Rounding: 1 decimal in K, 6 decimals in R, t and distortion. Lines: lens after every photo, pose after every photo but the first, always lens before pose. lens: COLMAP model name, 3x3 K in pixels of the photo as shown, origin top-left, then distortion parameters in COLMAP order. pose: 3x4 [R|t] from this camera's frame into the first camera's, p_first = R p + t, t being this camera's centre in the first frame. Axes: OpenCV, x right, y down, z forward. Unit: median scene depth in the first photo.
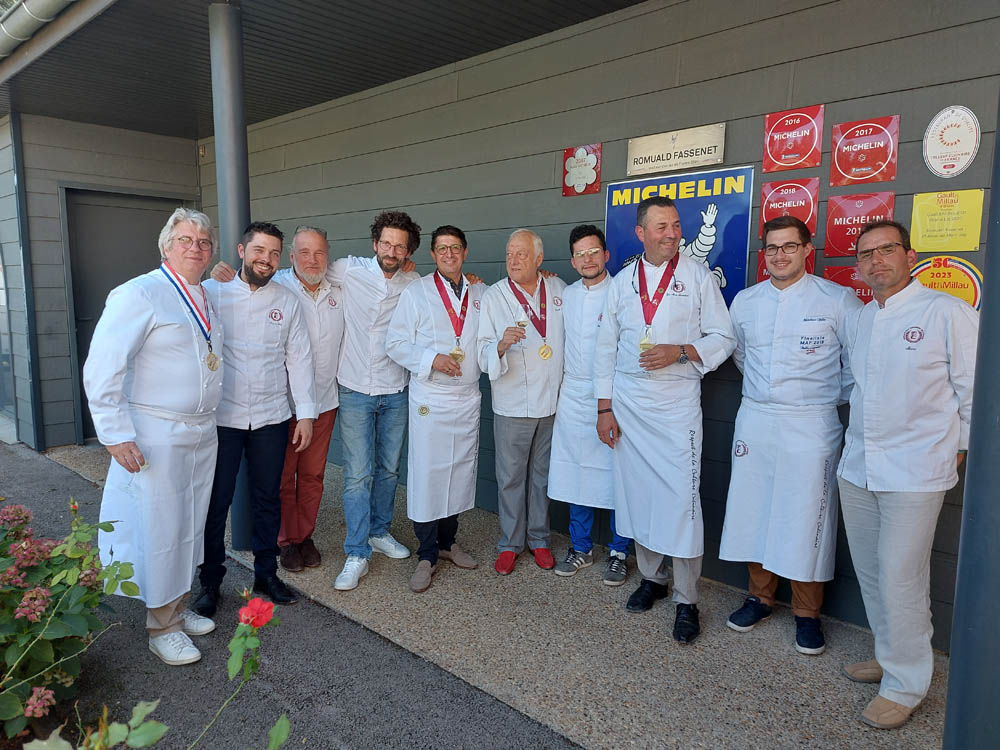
lens RADIAL K [[712.2, 0, 504.6], [0, 712.2, 374.3], [0, 0, 1]] dist [0.085083, -0.001716]
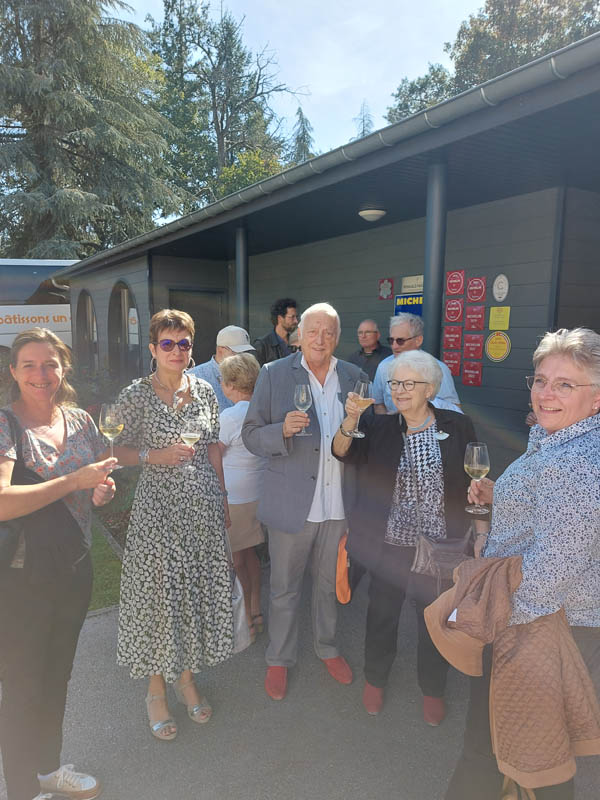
lens RADIAL K [[569.7, 0, 299.5], [0, 569.7, 401.9], [0, 0, 1]] dist [0.085083, -0.001716]
pose [[0.966298, 0.031778, -0.255457, 0.380138], [-0.031526, 0.999490, 0.005085, 0.086703], [0.255488, 0.003139, 0.966807, -0.985745]]
